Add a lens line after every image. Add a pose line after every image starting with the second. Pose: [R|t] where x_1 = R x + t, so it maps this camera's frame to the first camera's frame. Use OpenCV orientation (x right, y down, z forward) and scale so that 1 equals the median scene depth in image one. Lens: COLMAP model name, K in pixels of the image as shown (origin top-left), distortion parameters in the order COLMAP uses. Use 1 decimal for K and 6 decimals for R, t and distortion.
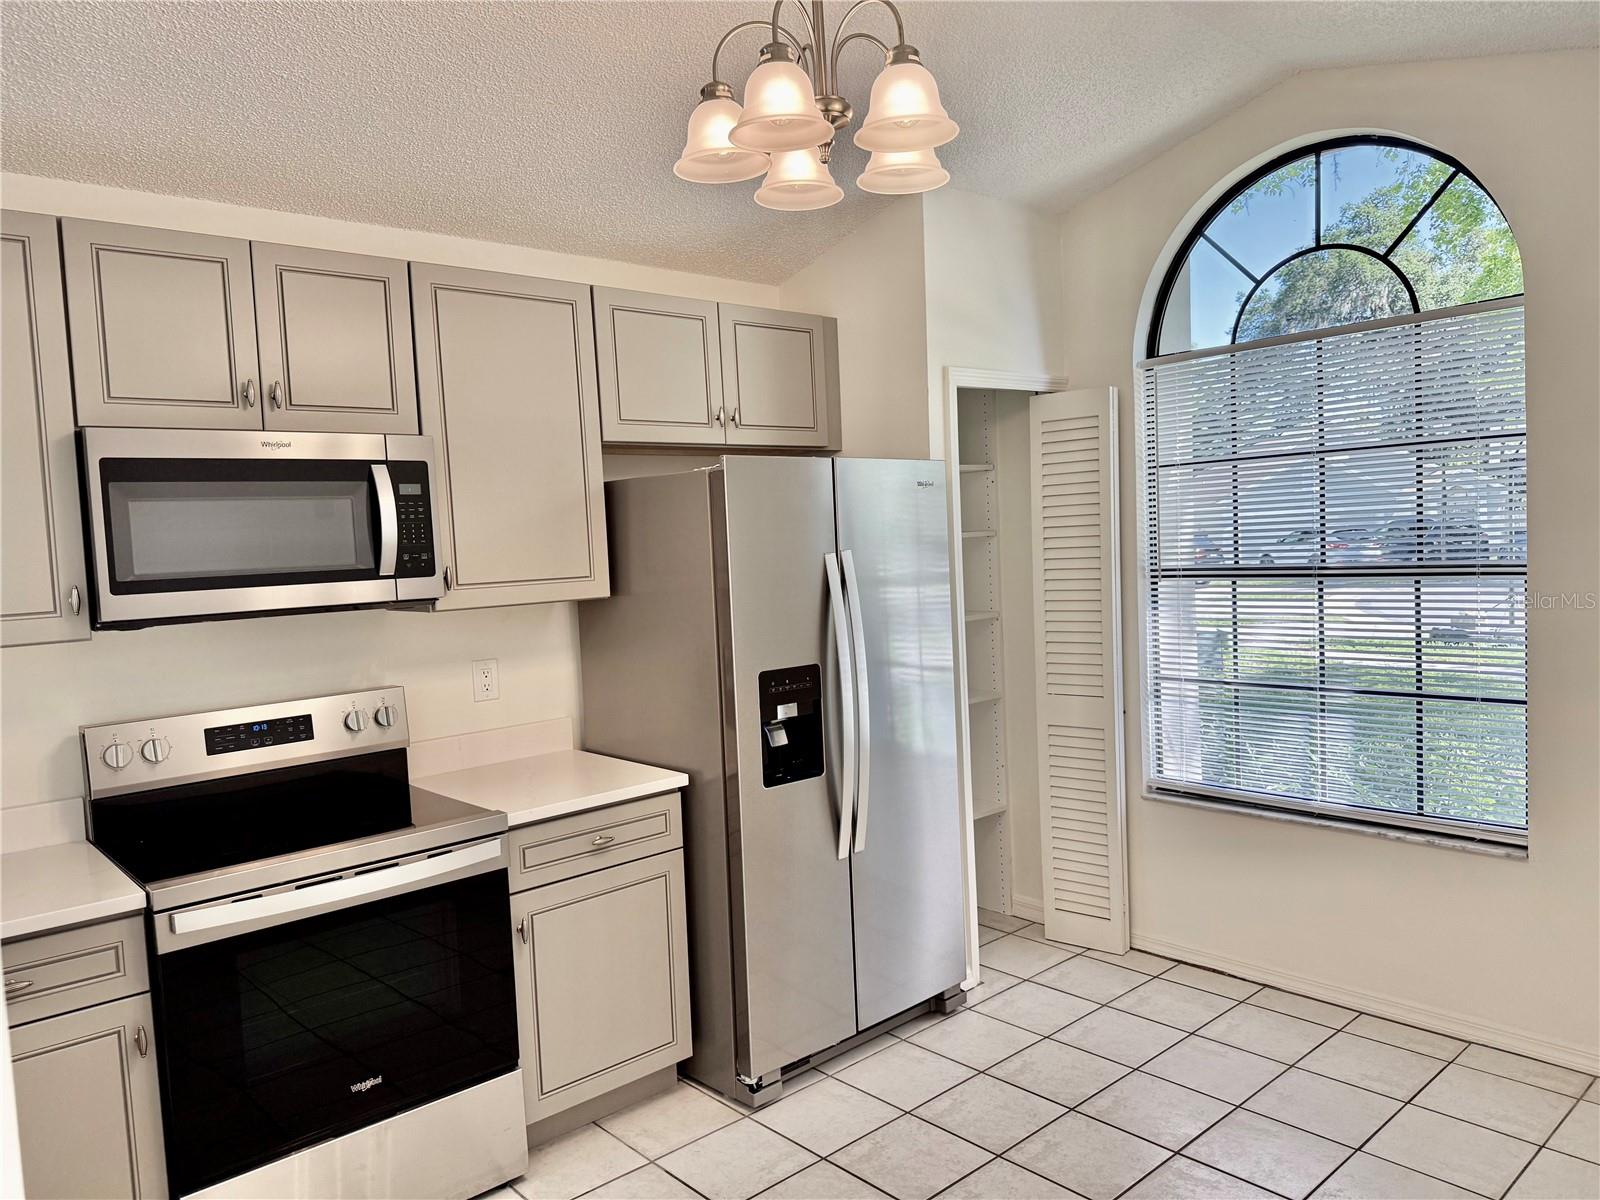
lens RADIAL K [[1132.1, 0, 804.1], [0, 1132.1, 638.8], [0, 0, 1]] dist [0.000687, -0.003008]
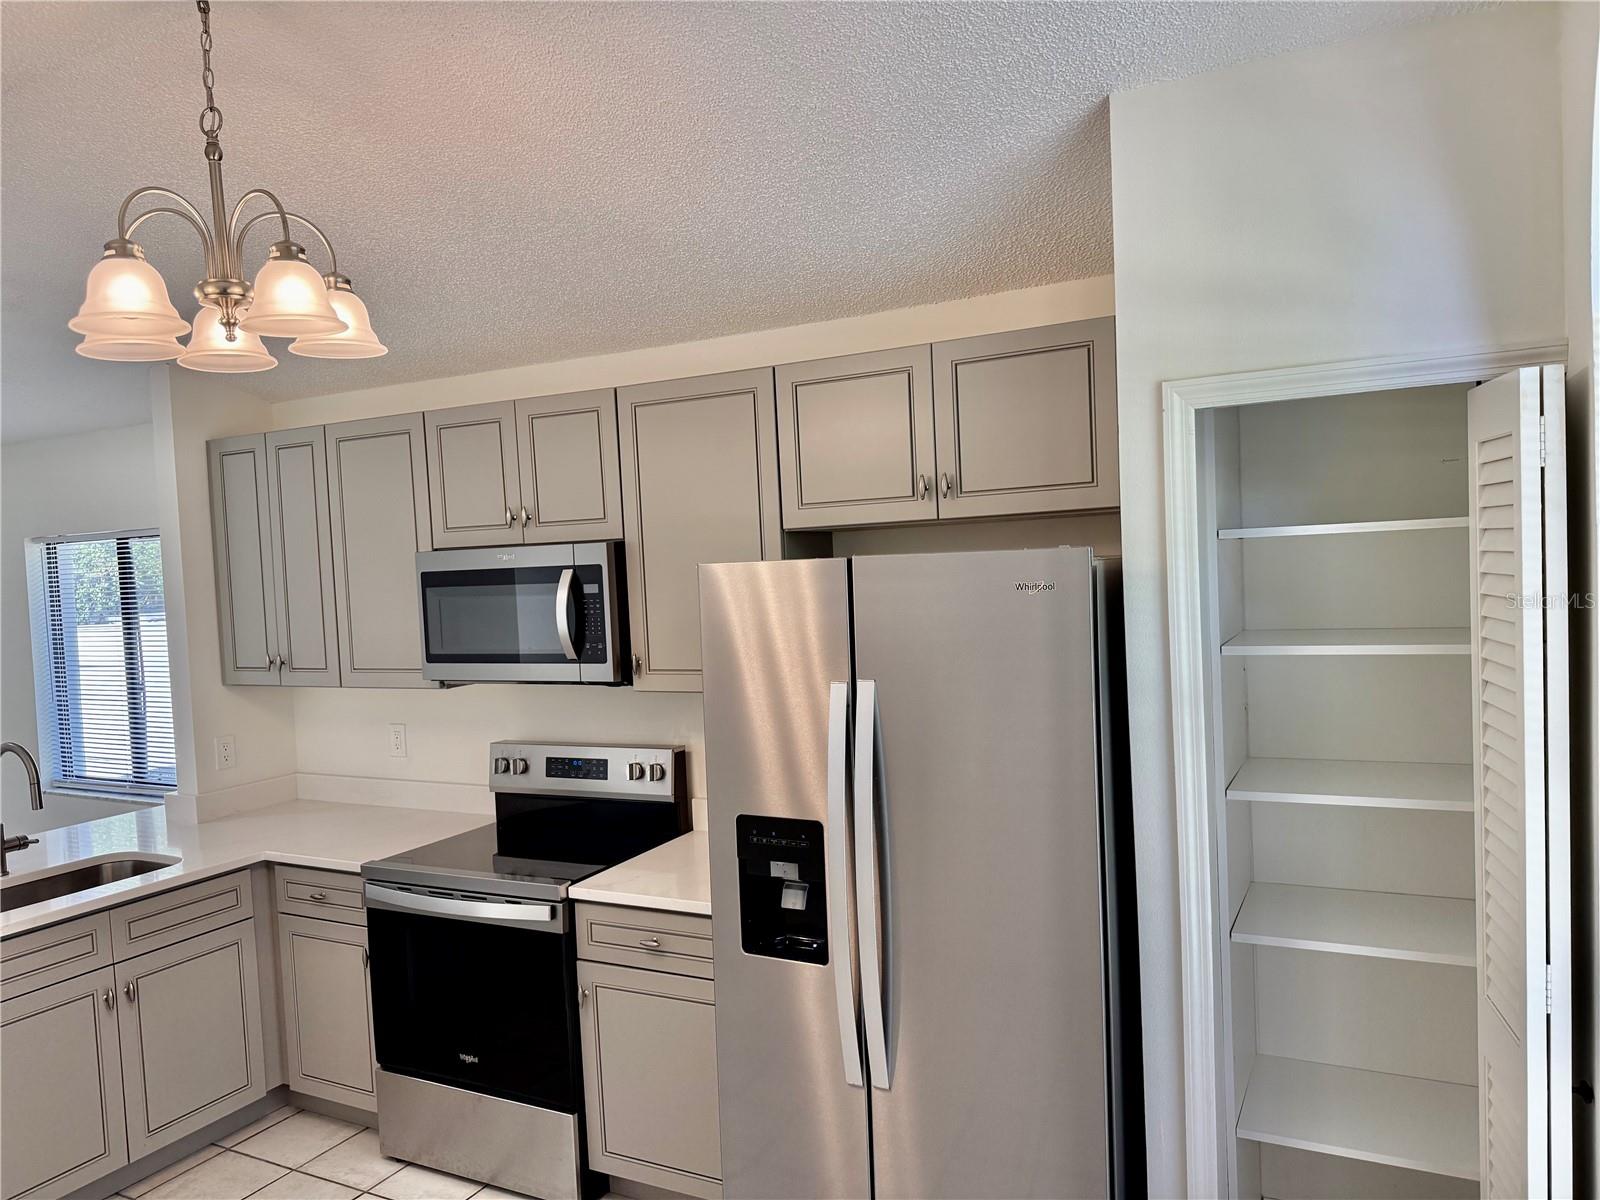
lens RADIAL K [[1125.2, 0, 791.5], [0, 1125.2, 601.2], [0, 0, 1]] dist [0.004699, 0.000750]
pose [[0.341540, 0.072280, -0.937084, 0.814472], [-0.044298, 0.997168, 0.060769, -0.199580], [0.938823, 0.020756, 0.343775, 0.798534]]
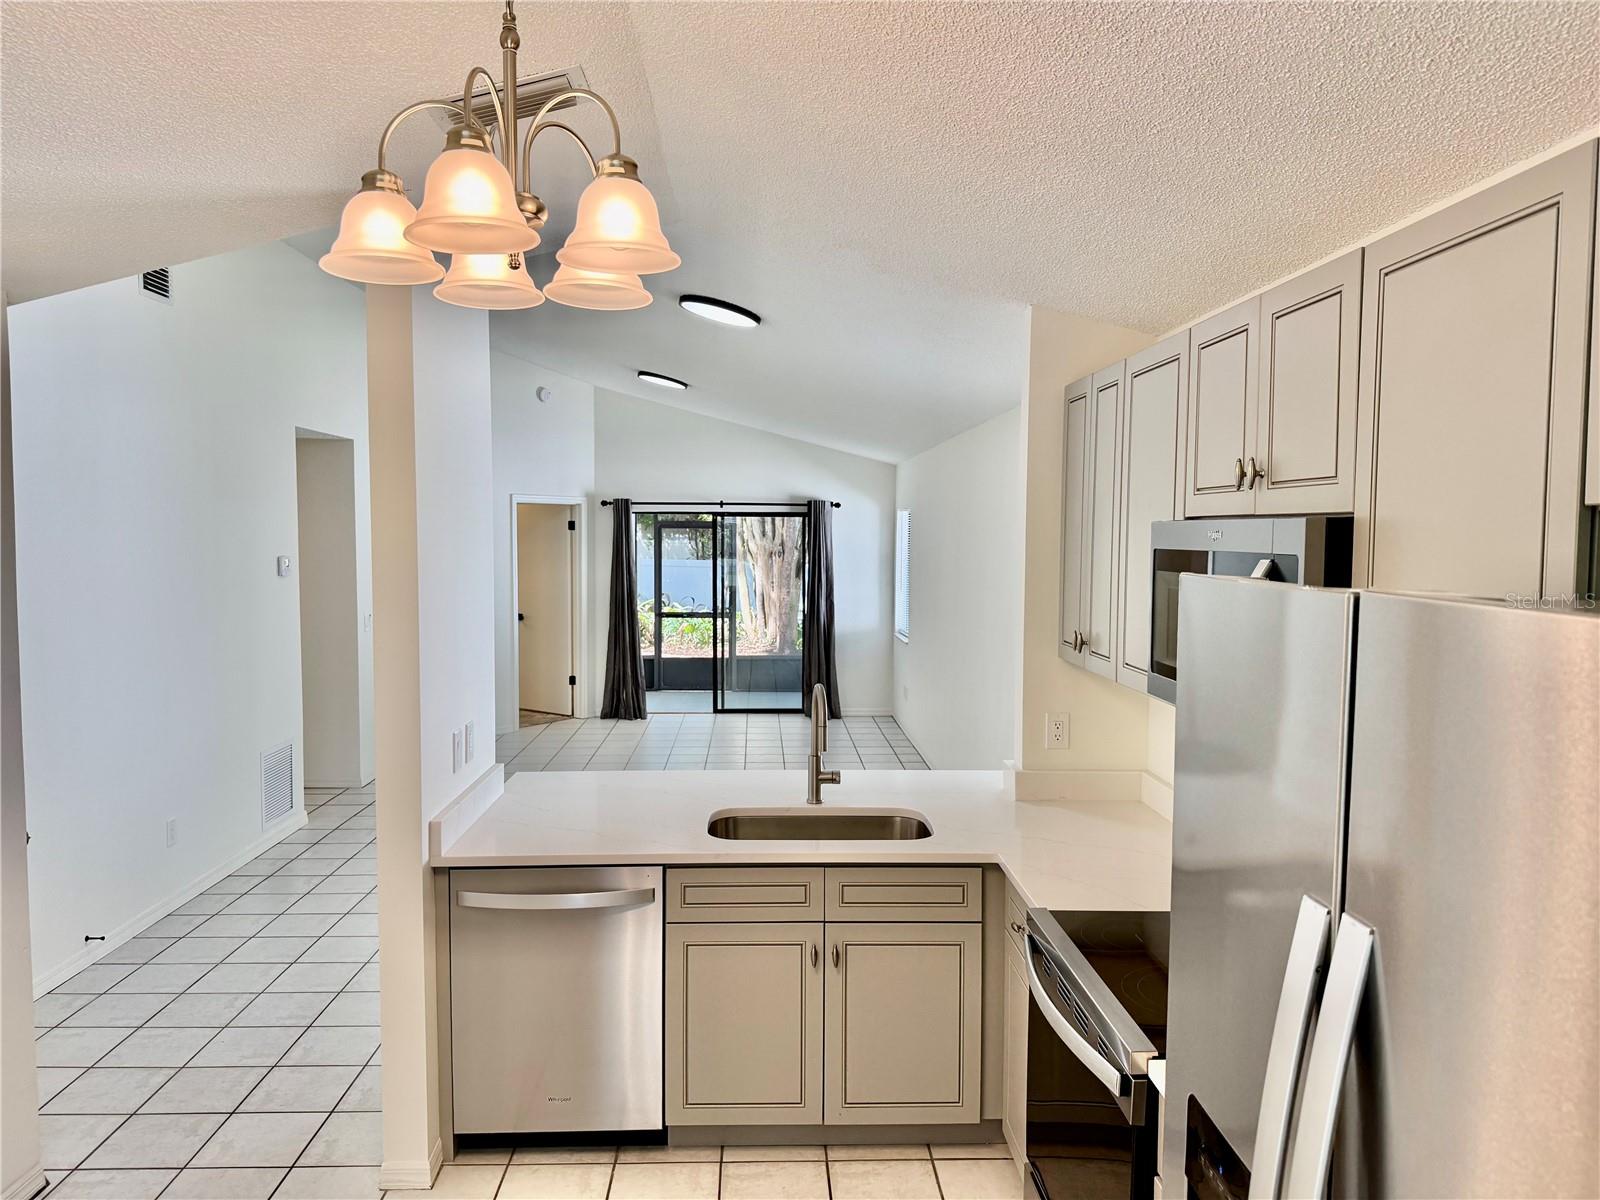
lens RADIAL K [[1114.6, 0, 797.0], [0, 1114.6, 572.8], [0, 0, 1]] dist [0.004756, 0.000065]
pose [[-0.642457, 0.072660, -0.762869, 0.386531], [-0.036250, 0.991499, 0.124965, -0.221811], [0.765464, 0.107939, -0.634362, 1.208010]]
